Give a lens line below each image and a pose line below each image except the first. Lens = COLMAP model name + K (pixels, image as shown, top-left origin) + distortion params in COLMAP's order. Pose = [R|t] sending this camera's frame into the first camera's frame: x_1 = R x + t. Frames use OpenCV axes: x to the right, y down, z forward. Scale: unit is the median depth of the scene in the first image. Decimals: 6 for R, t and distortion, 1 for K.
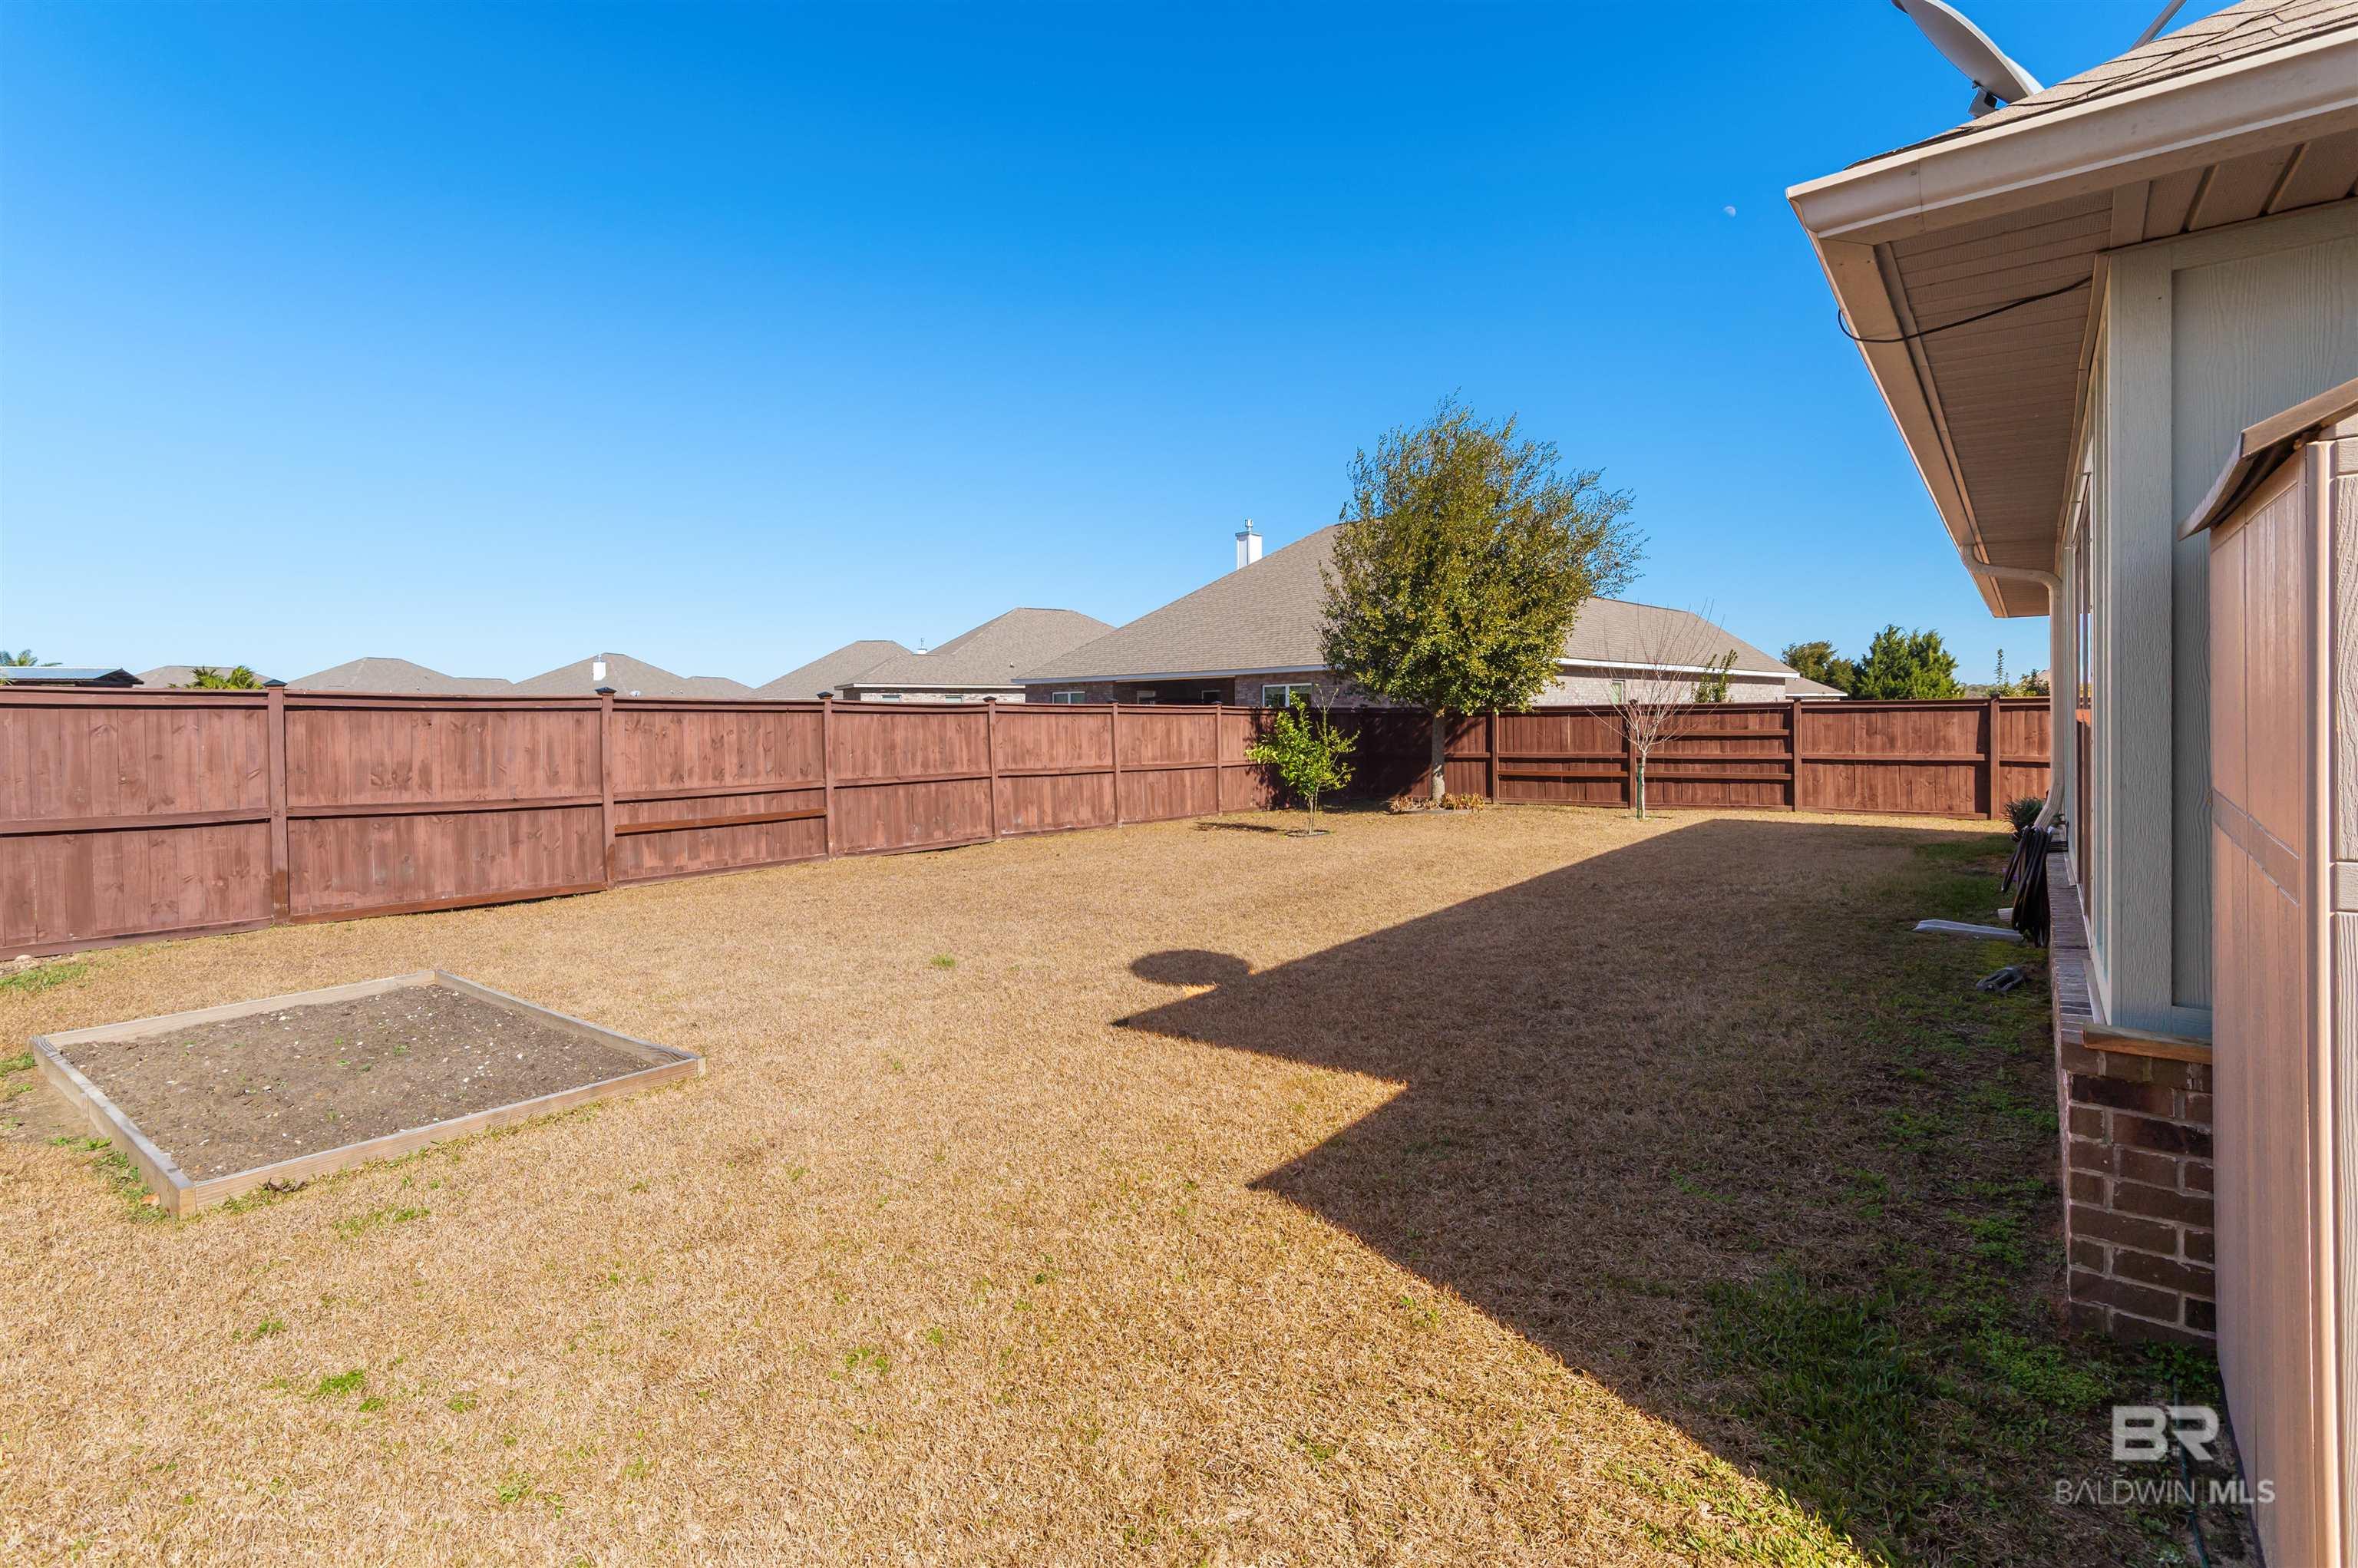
lens RADIAL K [[1092.1, 0, 1177.1], [0, 1092.1, 740.8], [0, 0, 1]] dist [0.000331, -0.000152]
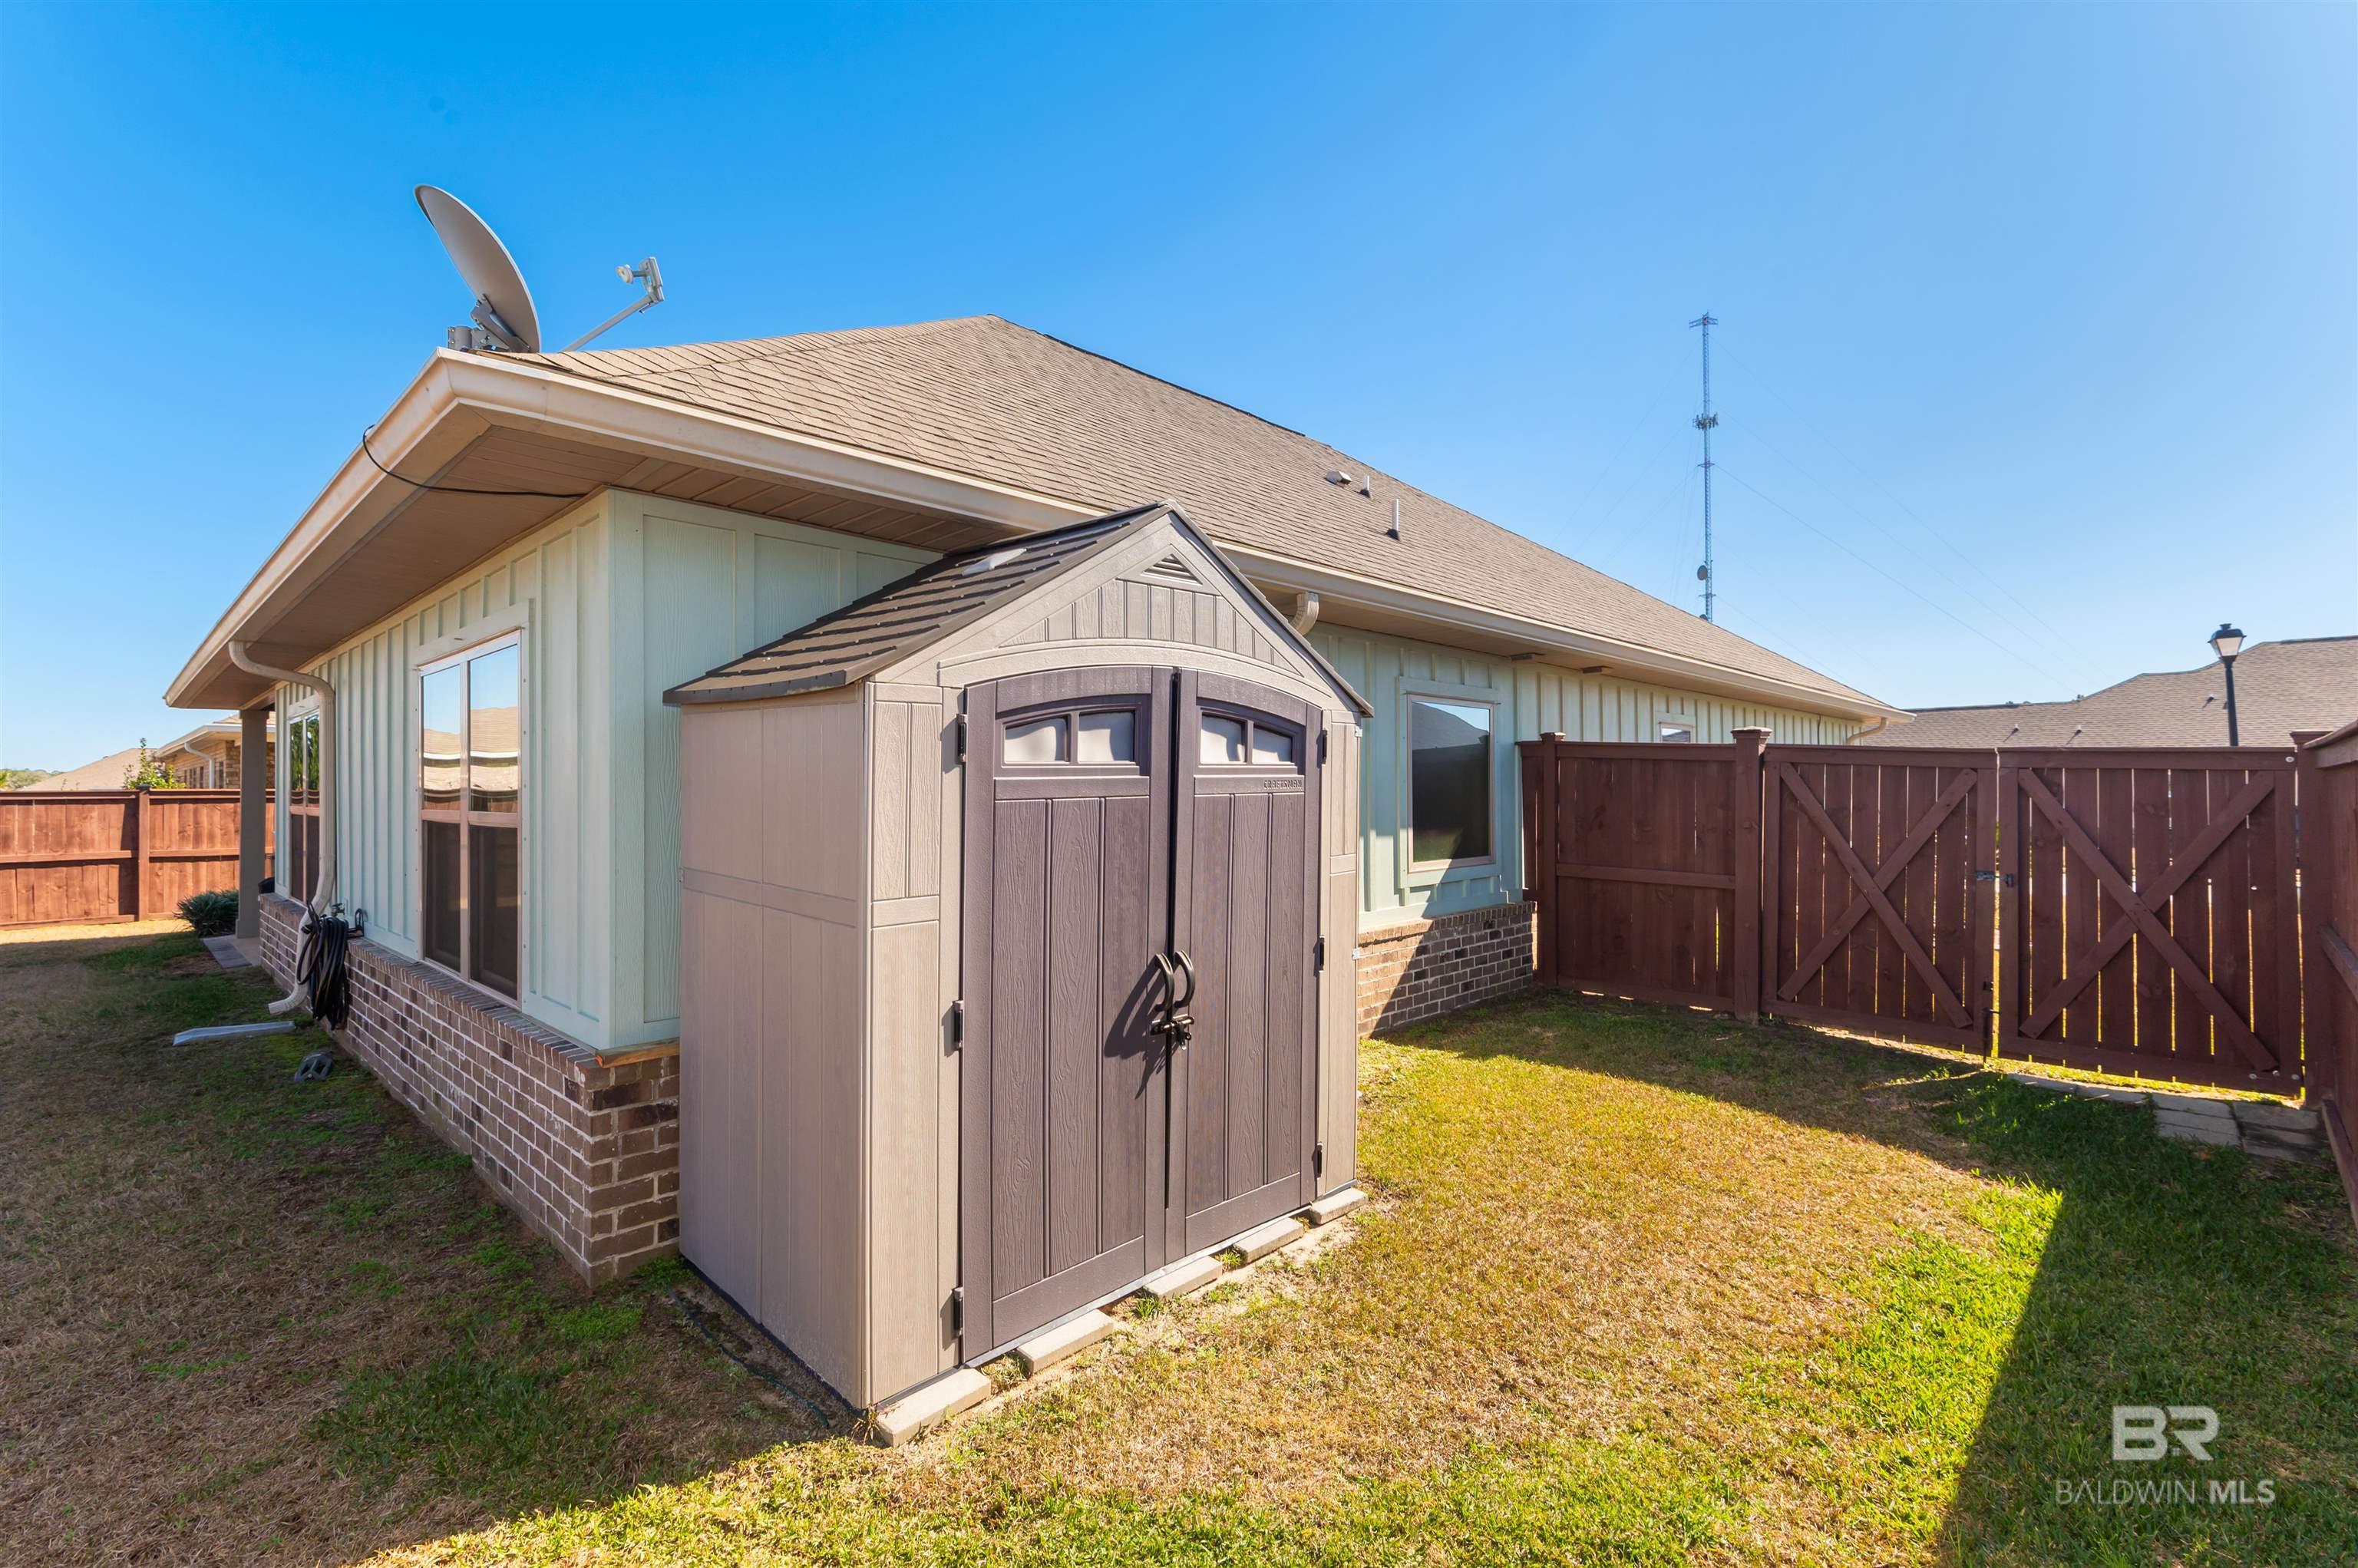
lens RADIAL K [[1070.3, 0, 1179.0], [0, 1070.3, 784.0], [0, 0, 1]] dist [0.002284, 0.000745]
pose [[0.086398, 0.015972, 0.996133, -0.090561], [0.024603, 0.999532, -0.018161, -0.005893], [-0.995957, 0.026077, 0.085965, 0.036519]]
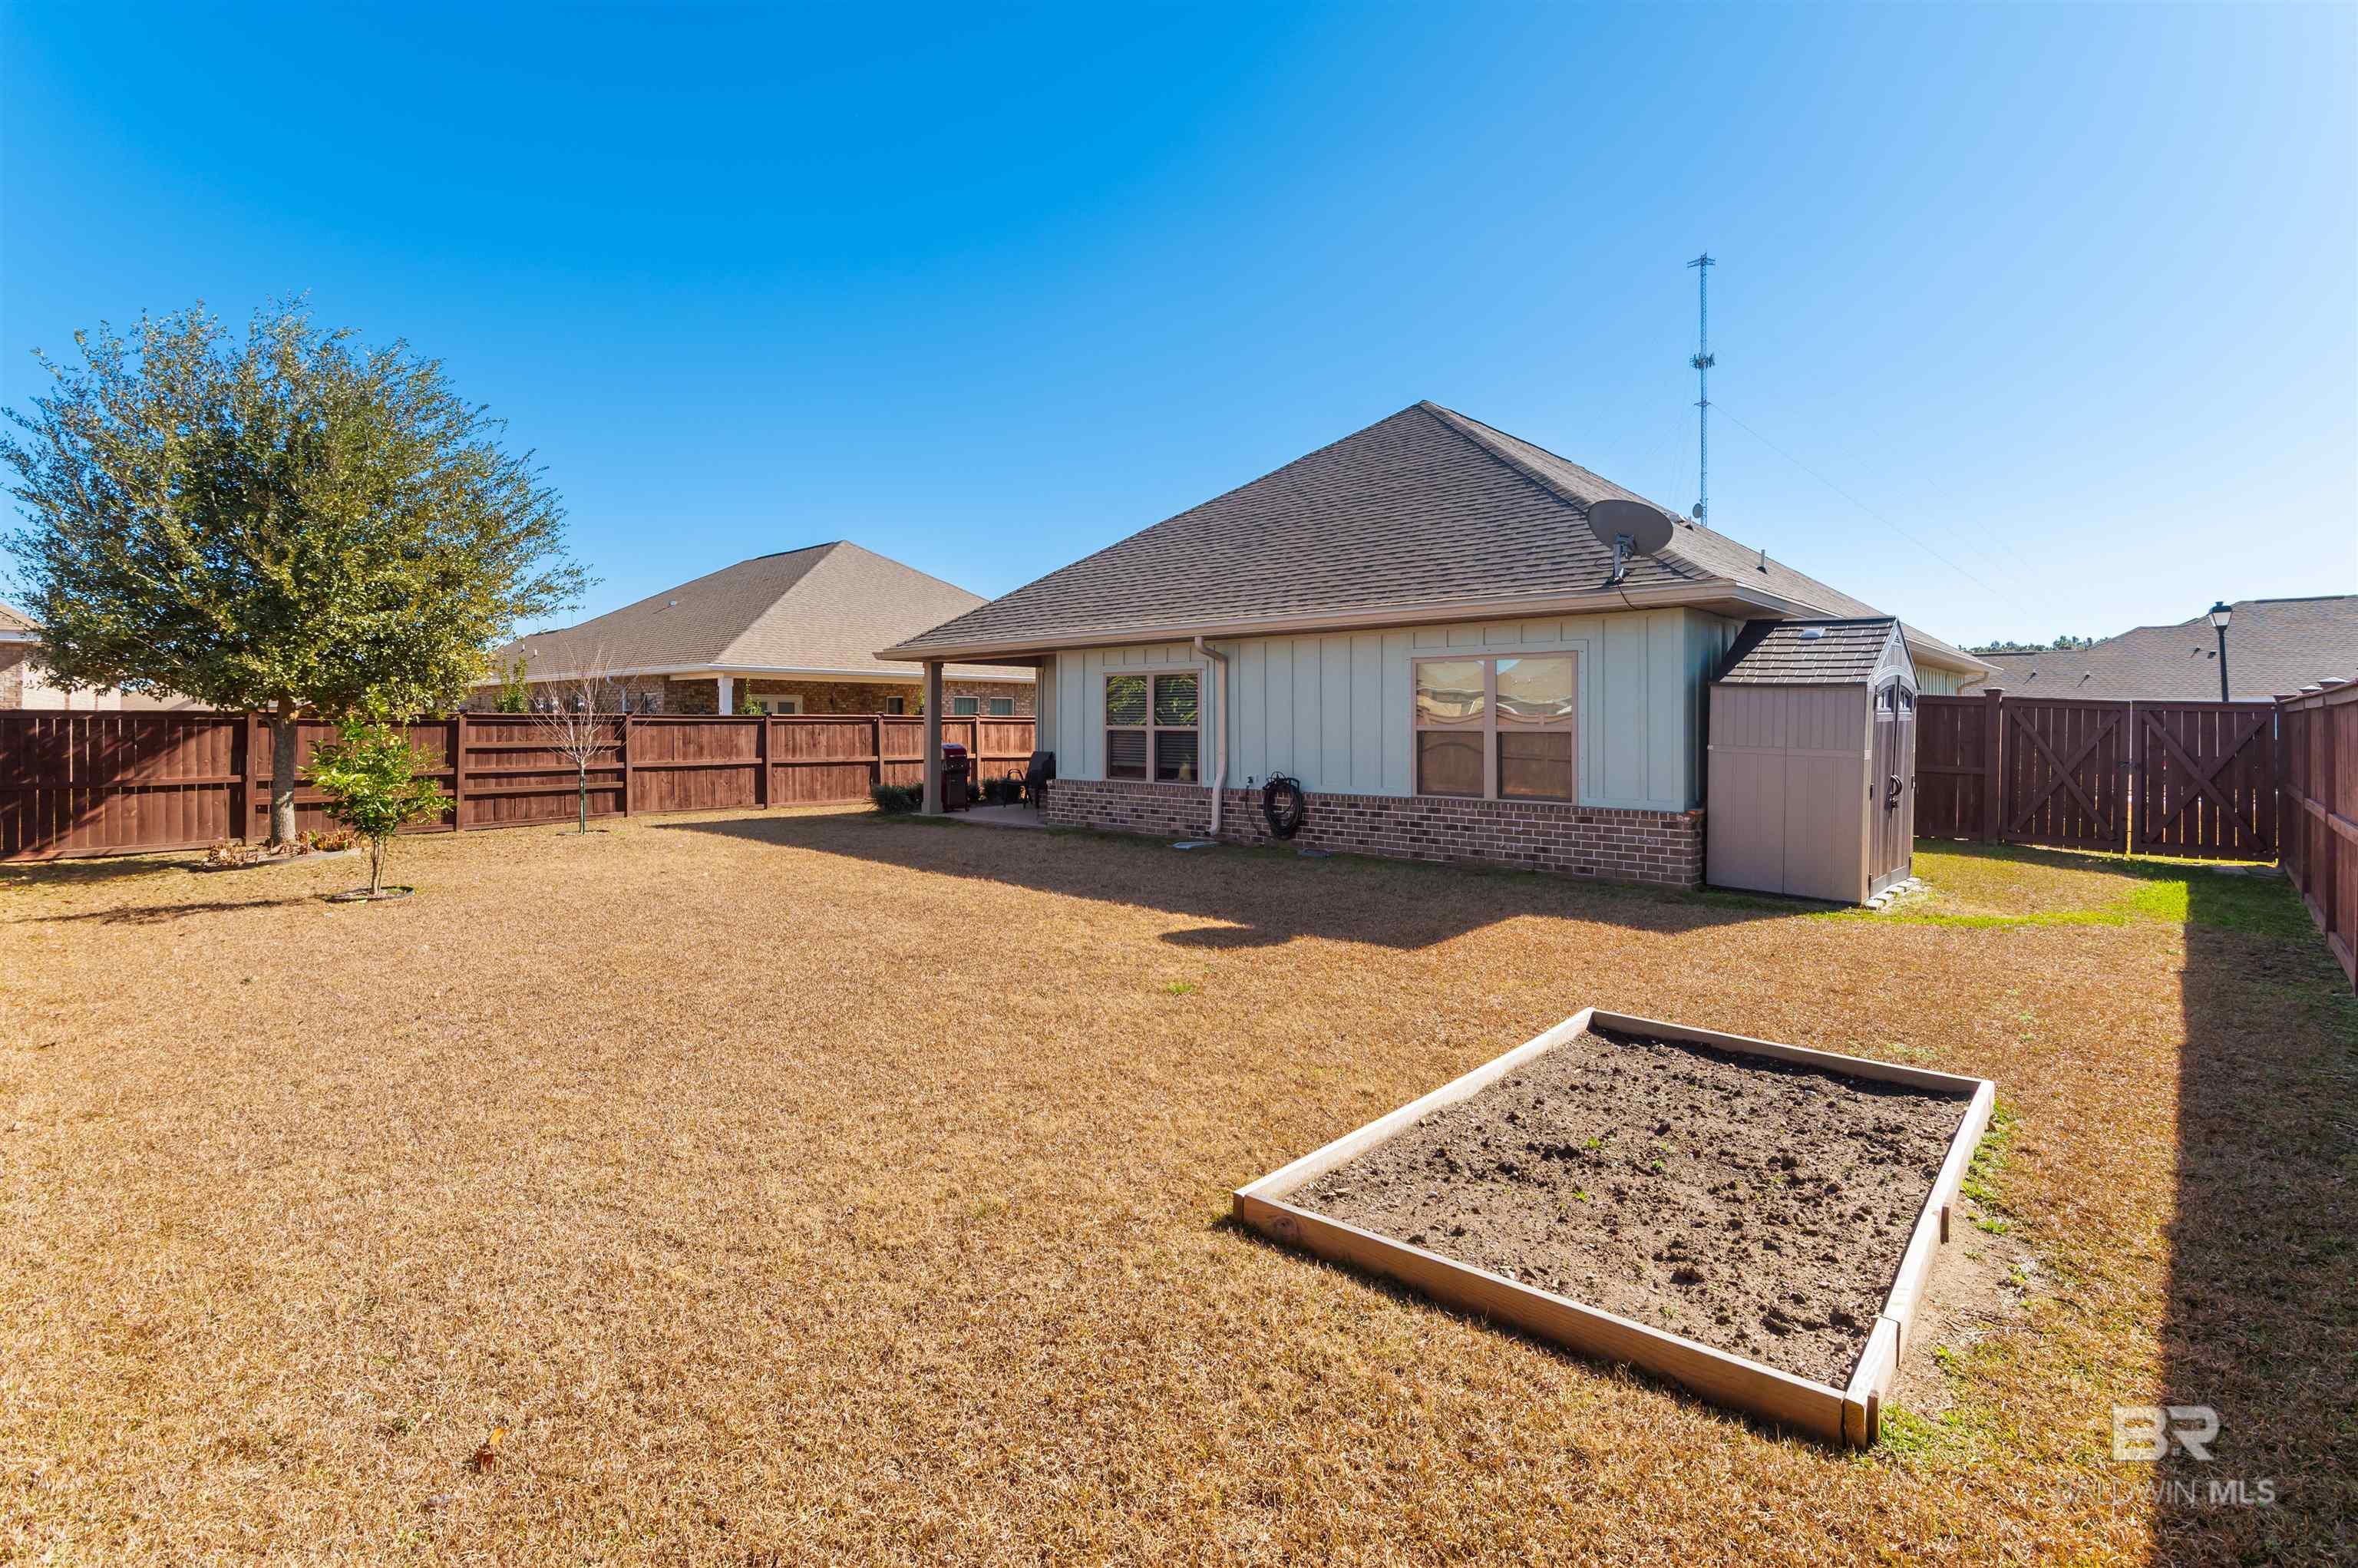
lens RADIAL K [[1112.7, 0, 1176.7], [0, 1112.7, 720.0], [0, 0, 1]] dist [0.005147, 0.000274]
pose [[0.052026, 0.012801, 0.998564, -0.545607], [0.018346, 0.999737, -0.013772, -0.006114], [-0.998477, 0.019036, 0.051778, 0.443558]]
